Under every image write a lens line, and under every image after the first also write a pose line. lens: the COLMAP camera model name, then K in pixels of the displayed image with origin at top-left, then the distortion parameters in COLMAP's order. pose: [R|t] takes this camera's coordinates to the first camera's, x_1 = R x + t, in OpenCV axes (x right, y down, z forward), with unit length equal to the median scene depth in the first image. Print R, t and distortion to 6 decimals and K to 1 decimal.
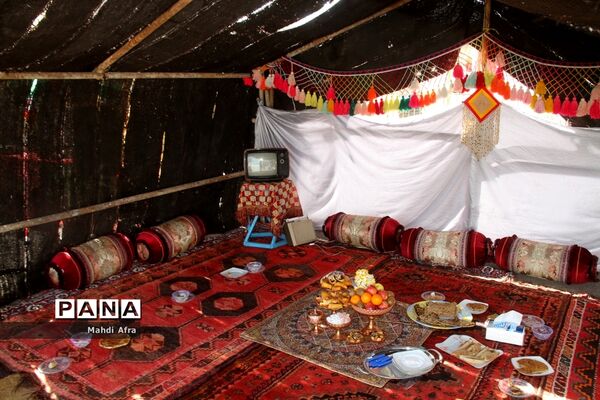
lens RADIAL K [[507.9, 0, 307.9], [0, 507.9, 201.3], [0, 0, 1]] dist [-0.189519, 0.145417]
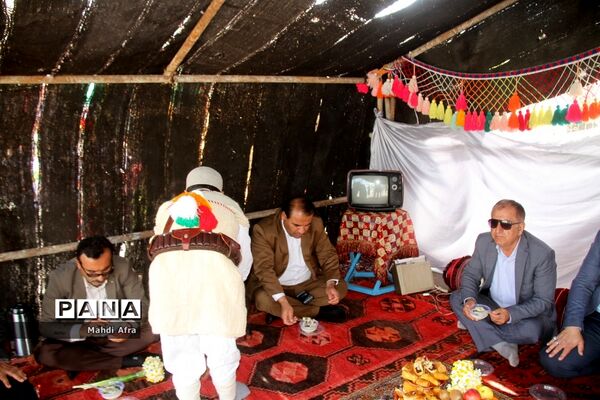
lens RADIAL K [[507.9, 0, 300.7], [0, 507.9, 203.8], [0, 0, 1]] dist [-0.189519, 0.145417]
pose [[0.944744, 0.054948, -0.323170, 0.077038], [-0.062670, 0.997943, -0.013529, -0.037188], [0.321762, 0.033034, 0.946244, 0.232764]]
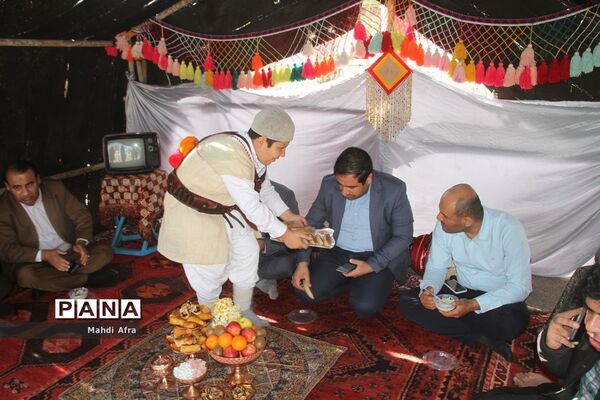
lens RADIAL K [[507.9, 0, 306.9], [0, 507.9, 201.0], [0, 0, 1]] dist [-0.189519, 0.145417]
pose [[0.991335, -0.036353, 0.126228, 0.106206], [0.030295, 0.998311, 0.049580, -0.030377], [-0.127817, -0.045326, 0.990761, 0.197525]]
